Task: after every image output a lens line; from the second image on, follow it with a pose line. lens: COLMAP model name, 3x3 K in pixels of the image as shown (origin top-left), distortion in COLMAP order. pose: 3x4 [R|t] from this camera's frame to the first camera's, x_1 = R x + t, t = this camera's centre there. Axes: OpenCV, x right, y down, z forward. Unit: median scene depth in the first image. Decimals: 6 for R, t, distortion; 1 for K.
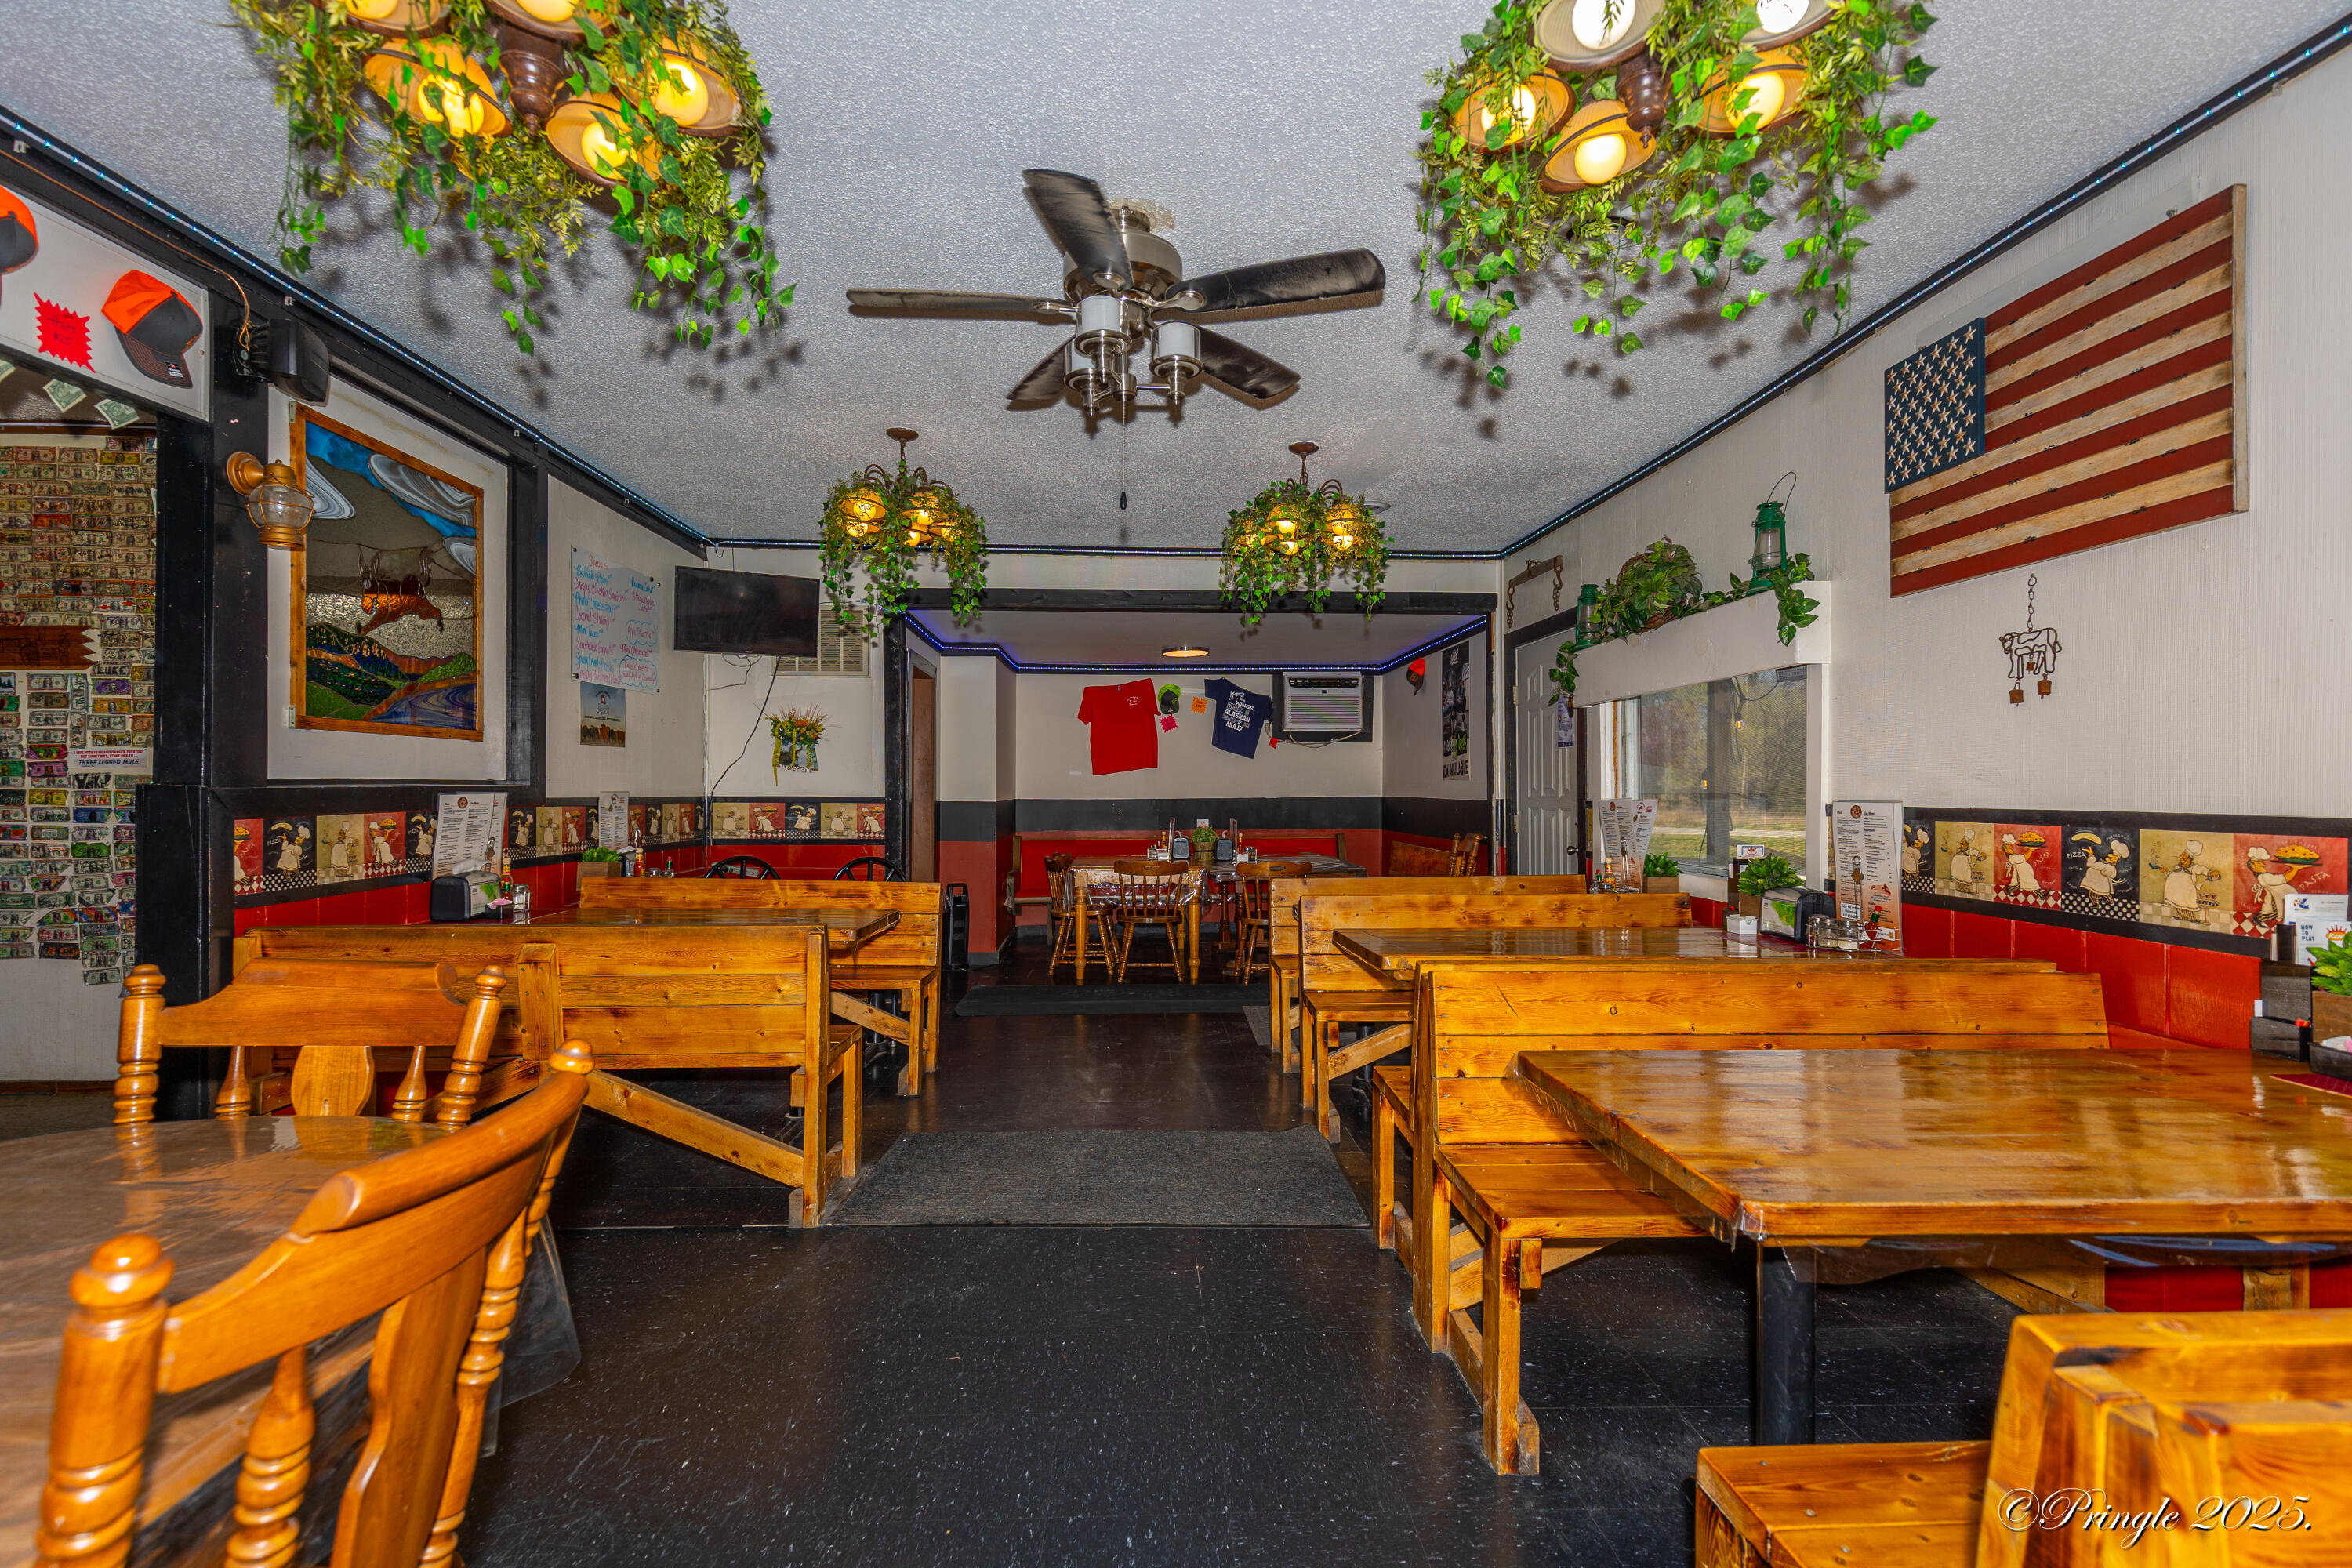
lens RADIAL K [[1085.0, 0, 1191.2], [0, 1085.0, 791.7], [0, 0, 1]] dist [-0.002387, -0.000493]
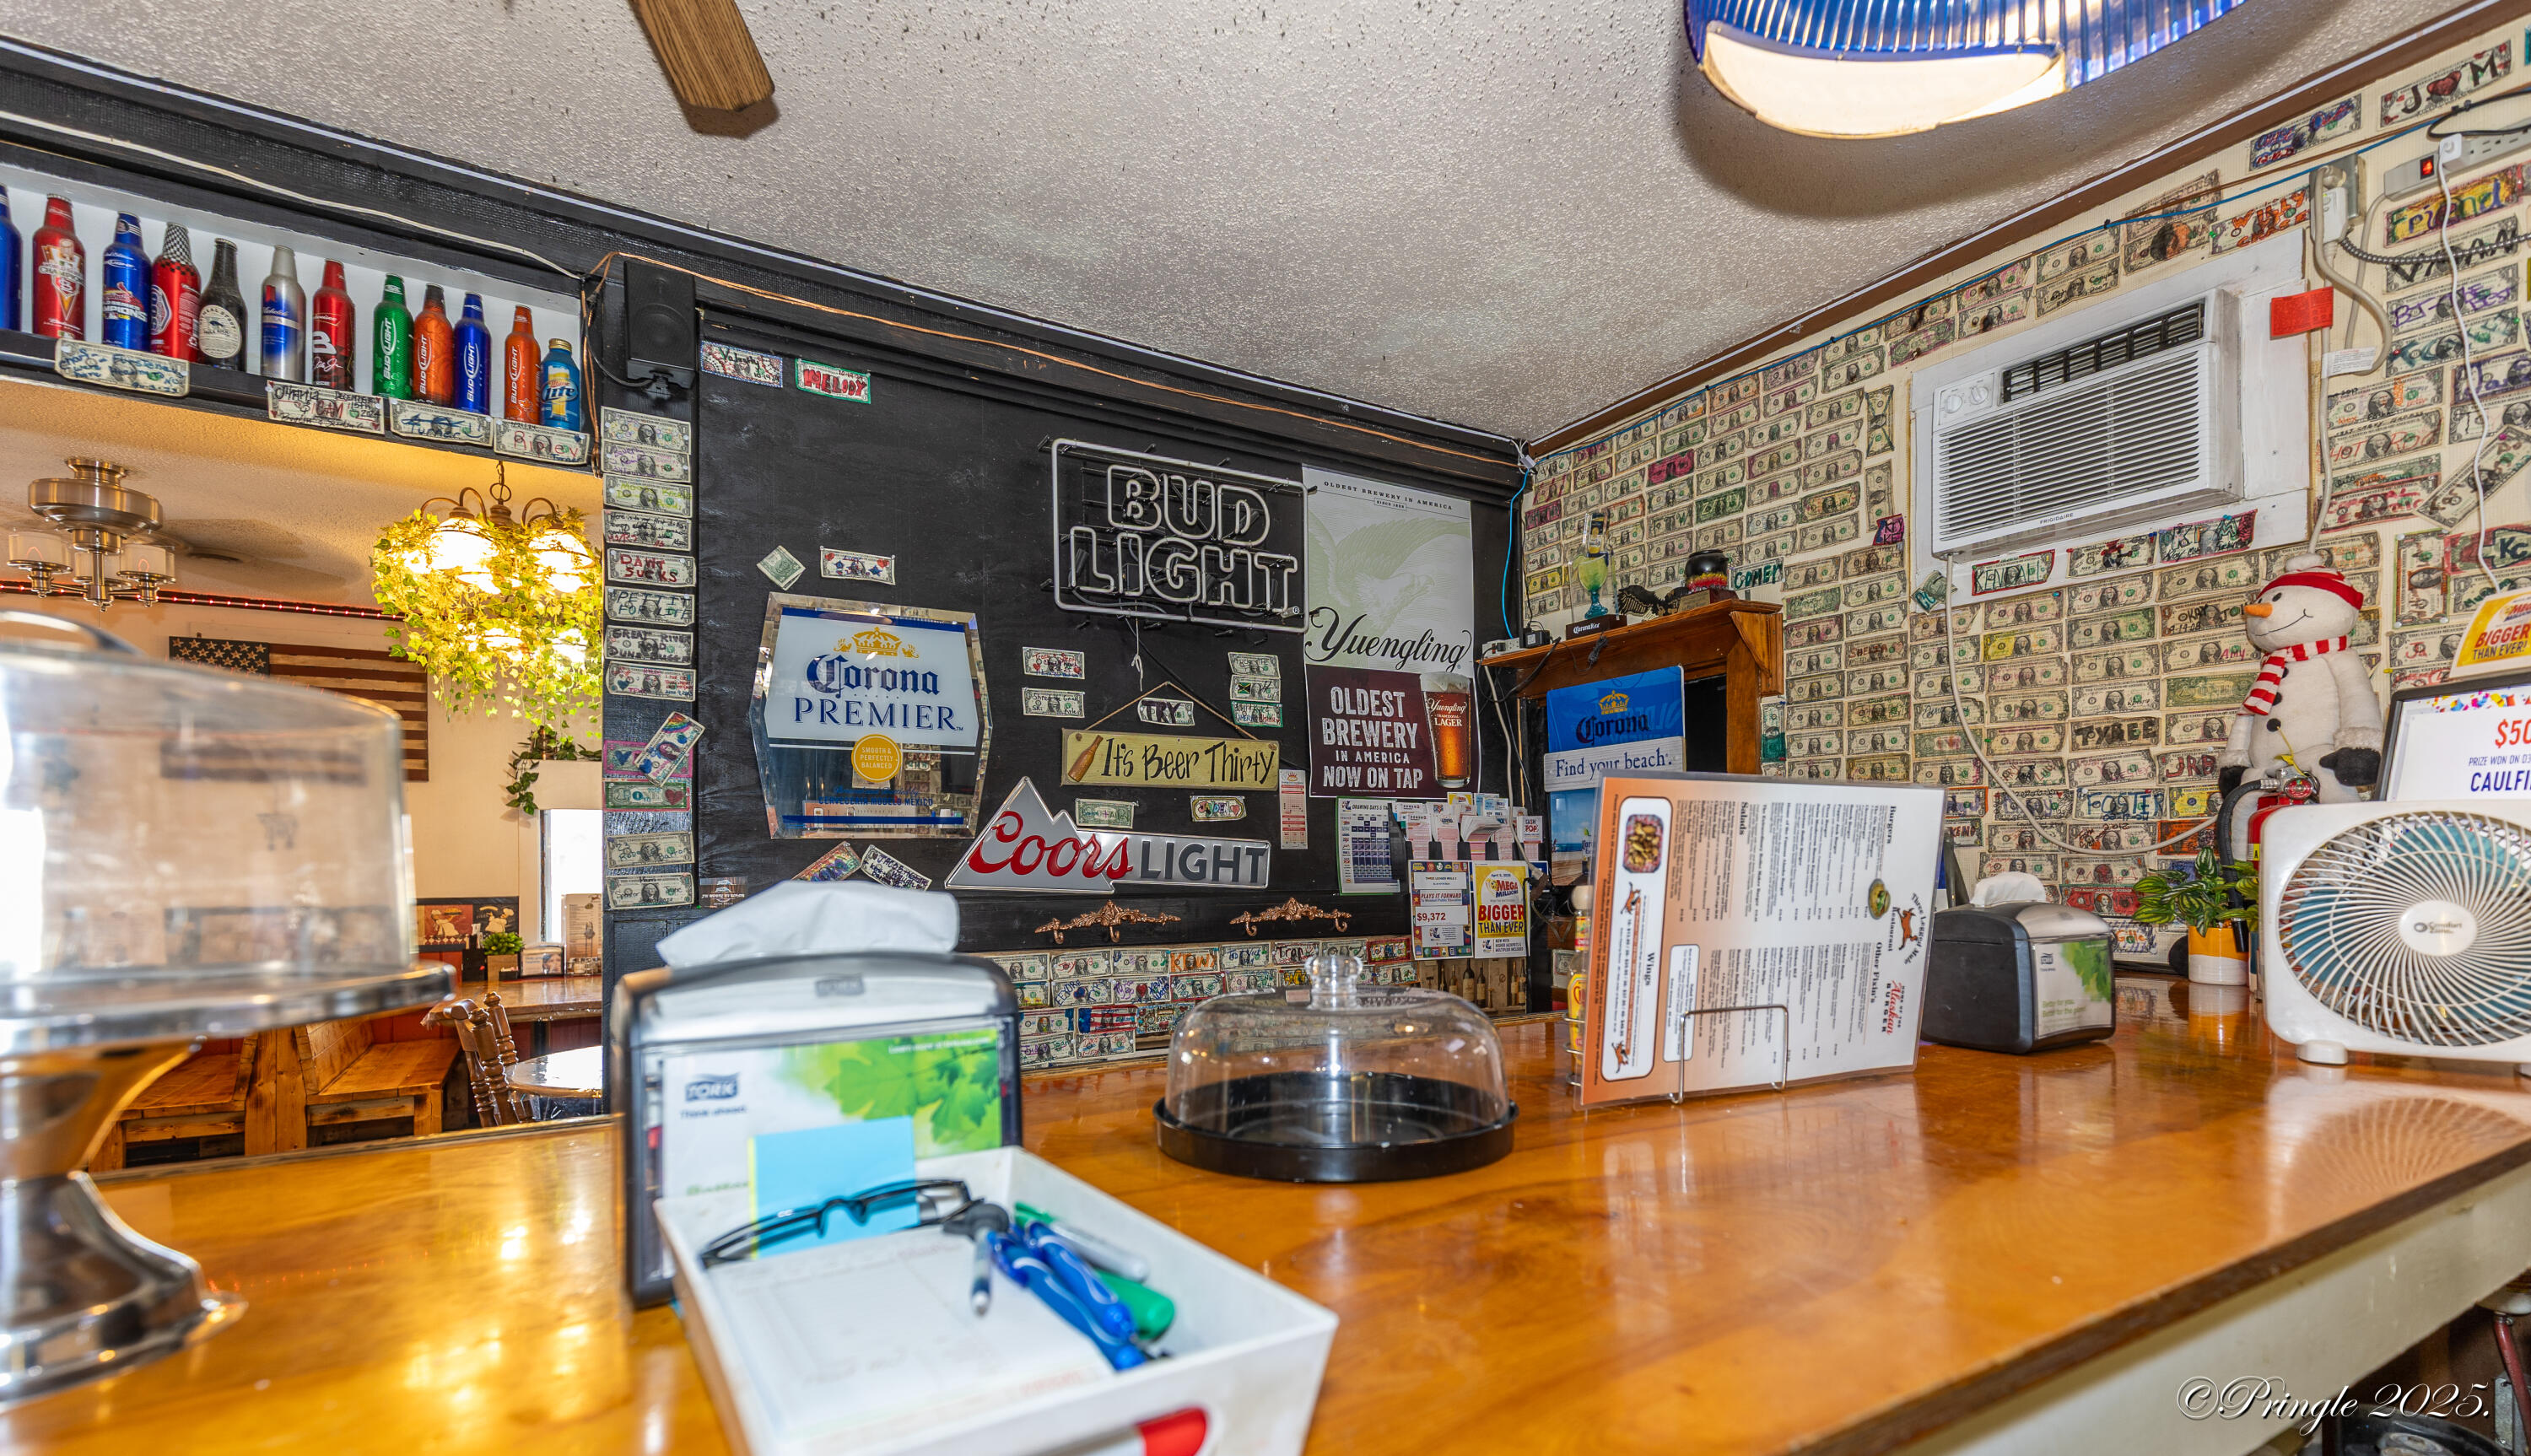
lens RADIAL K [[1138.8, 0, 1275.6], [0, 1138.8, 852.3], [0, 0, 1]] dist [0.008125, -0.000898]
pose [[-0.472802, 0.006690, 0.881143, -1.575686], [0.013551, 0.999908, -0.000321, -0.039300], [-0.881064, 0.011789, -0.472849, 0.335637]]
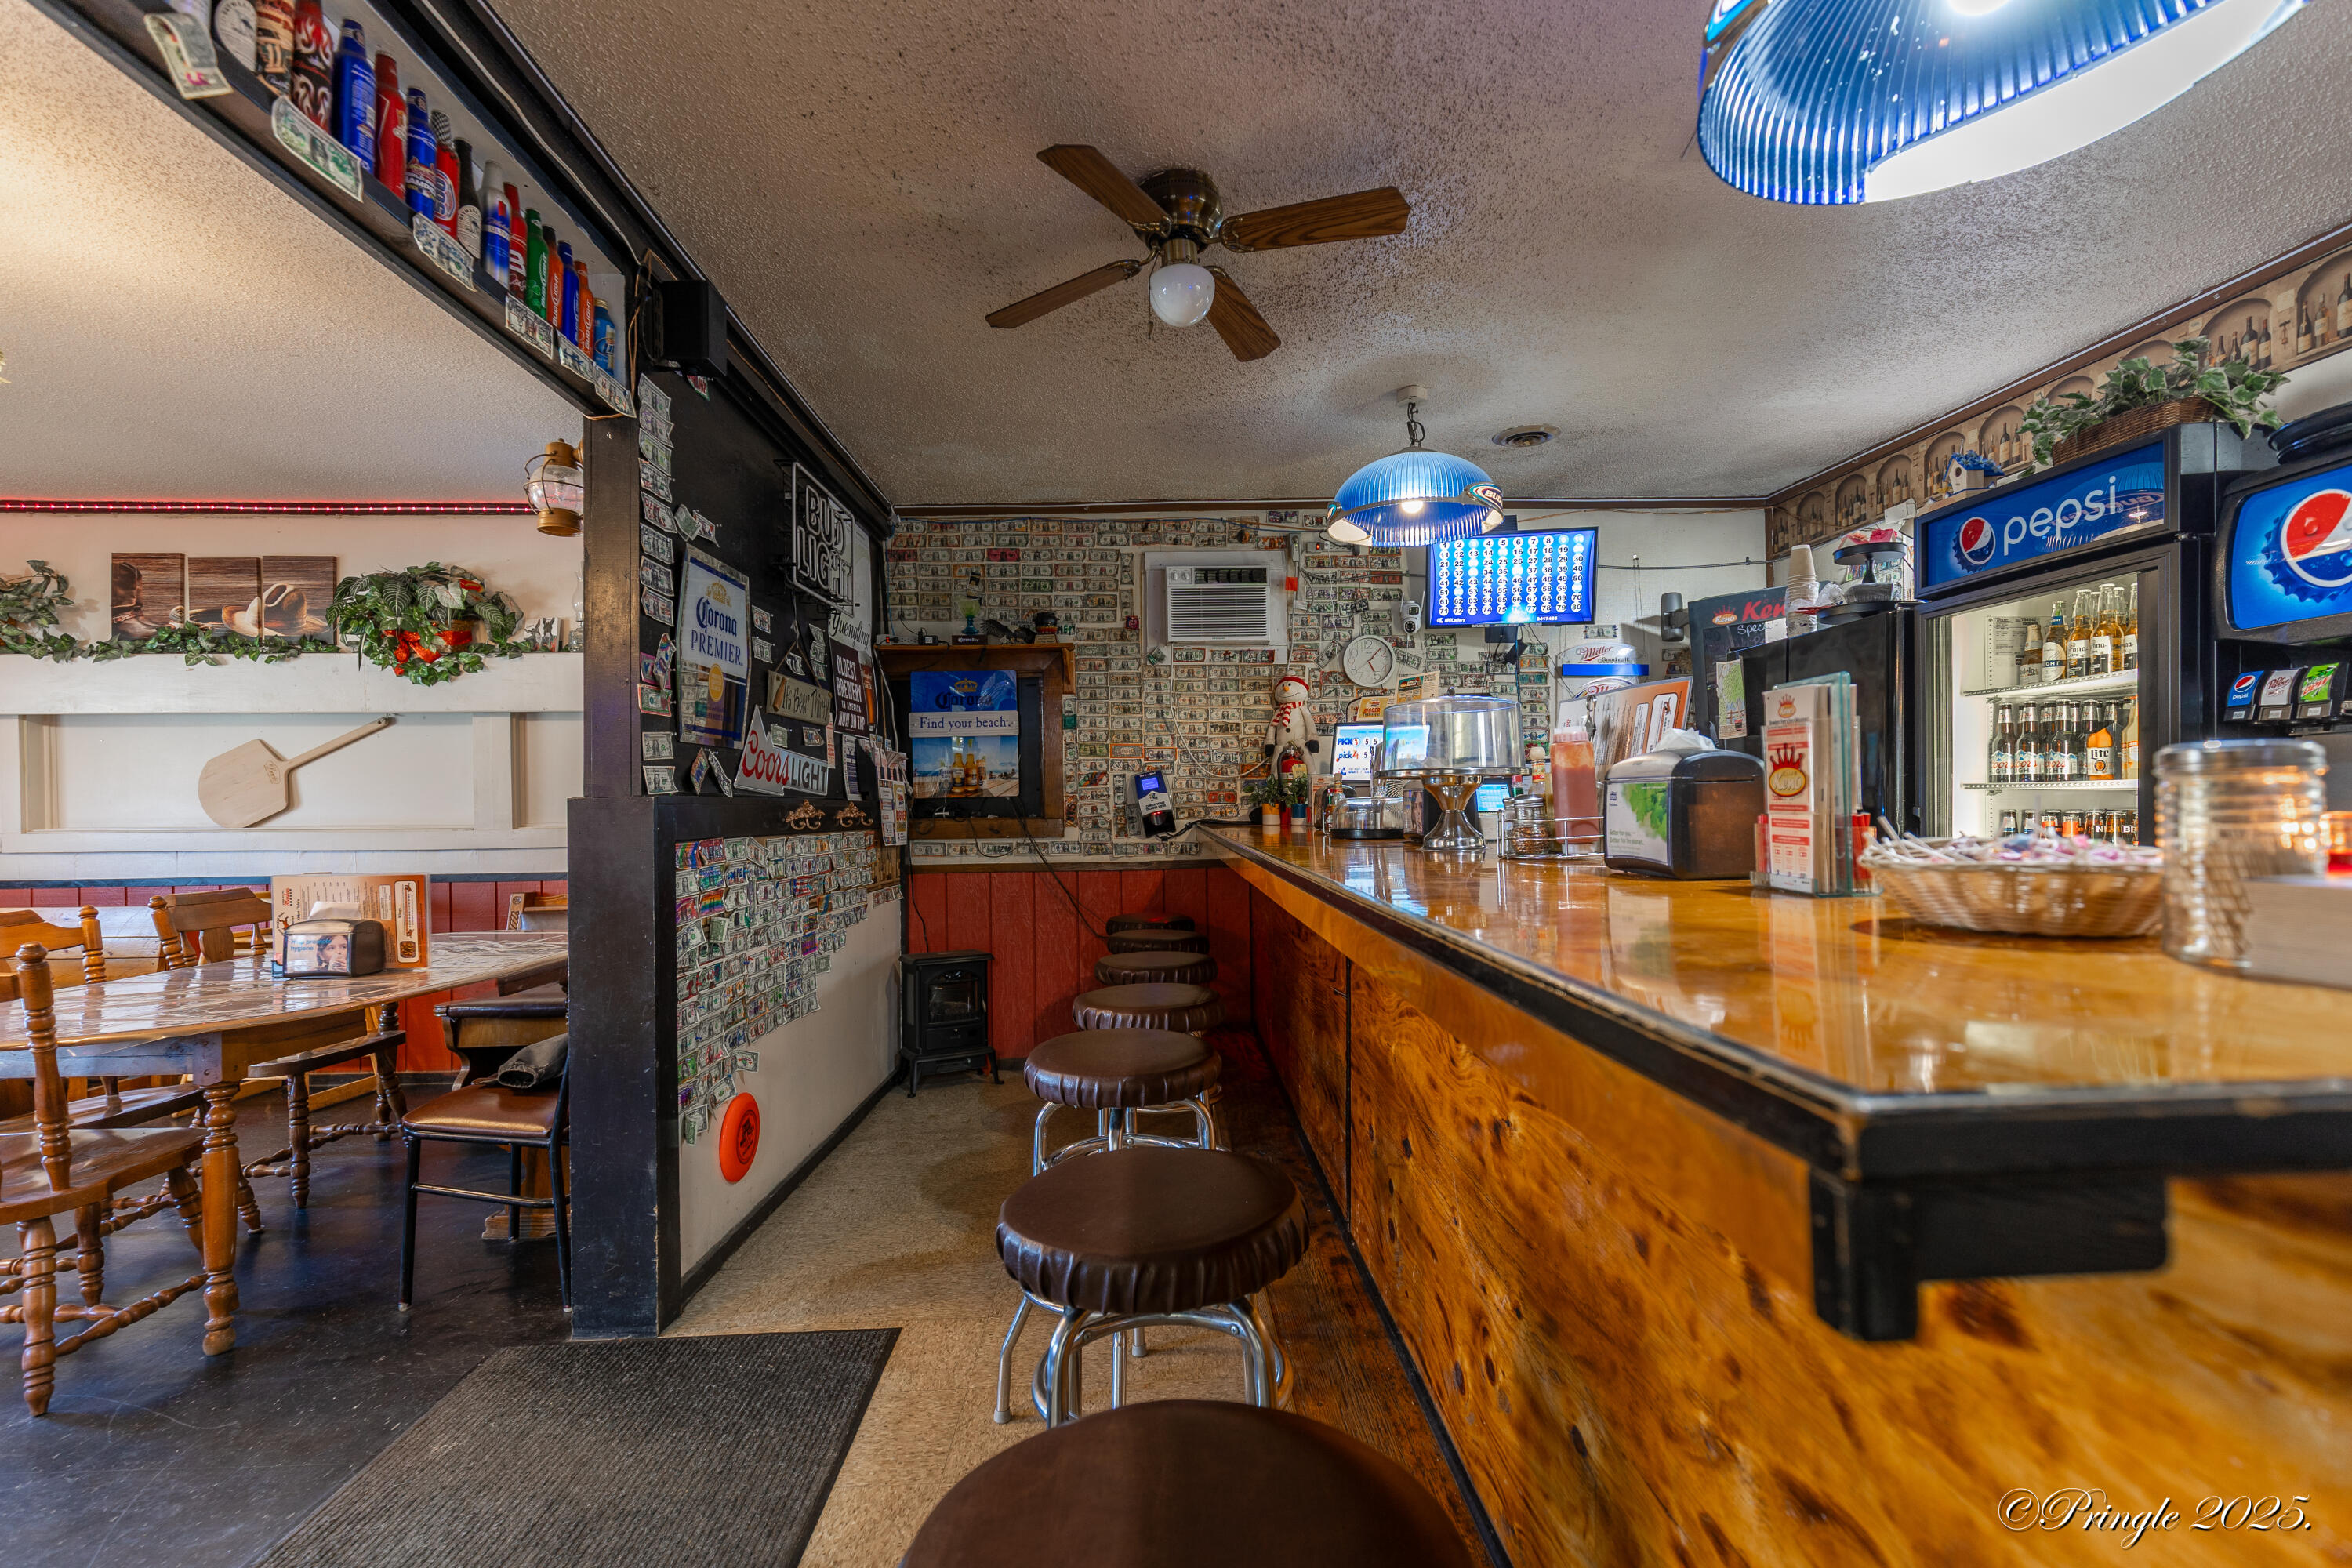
lens RADIAL K [[1071.8, 0, 1167.6], [0, 1071.8, 789.3], [0, 0, 1]] dist [0.015641, -0.000982]
pose [[-0.999569, 0.008012, 0.028257, -1.177634], [0.007816, 0.999945, -0.007040, -0.005004], [-0.028312, -0.006816, -0.999576, 1.121795]]
